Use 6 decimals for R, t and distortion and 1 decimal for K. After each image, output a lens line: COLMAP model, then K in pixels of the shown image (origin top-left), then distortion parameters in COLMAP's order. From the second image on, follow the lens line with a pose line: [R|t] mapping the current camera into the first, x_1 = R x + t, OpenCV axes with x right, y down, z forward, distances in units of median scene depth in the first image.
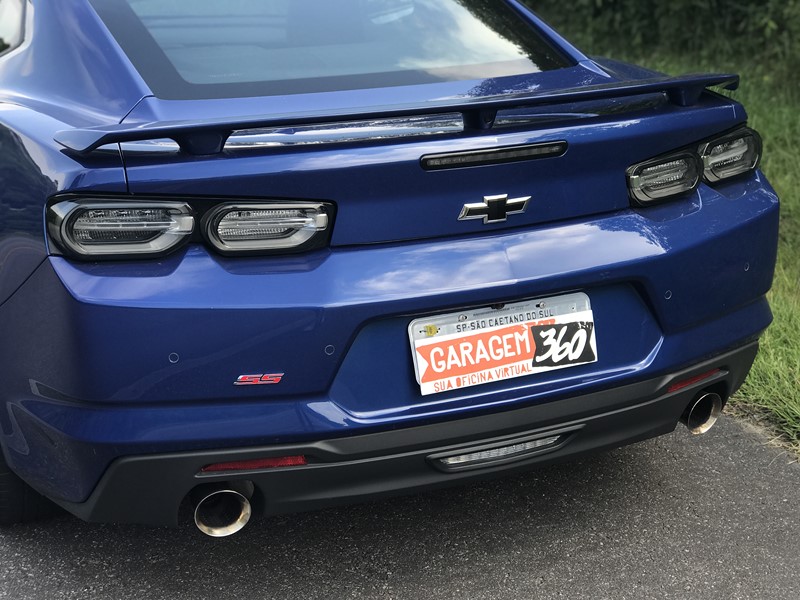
lens RADIAL K [[1351.9, 0, 400.0], [0, 1351.9, 300.0], [0, 0, 1]] dist [-0.273605, 1.949896]
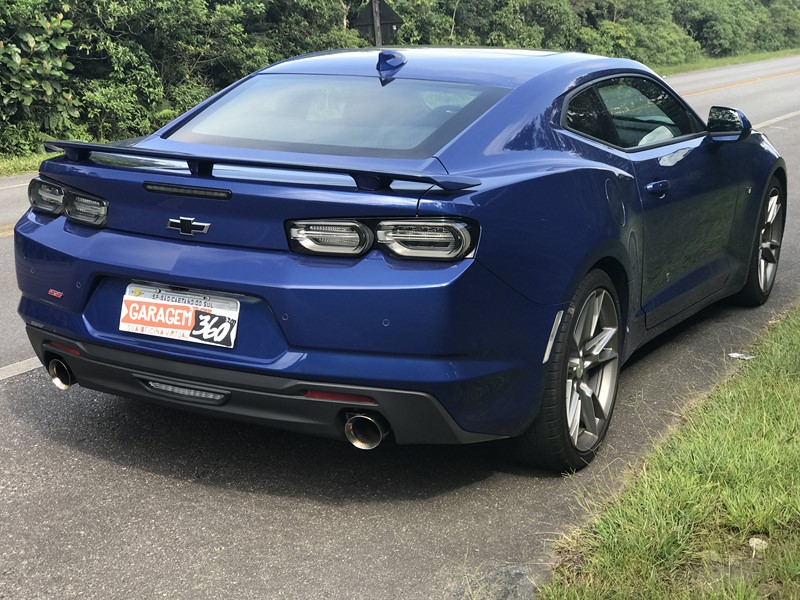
lens RADIAL K [[1351.9, 0, 400.0], [0, 1351.9, 300.0], [0, 0, 1]] dist [-0.273605, 1.949896]
pose [[0.639344, 0.213641, -0.738646, 1.342404], [-0.264969, 0.963002, 0.049185, -0.124071], [0.721825, 0.164272, 0.672297, 0.168199]]
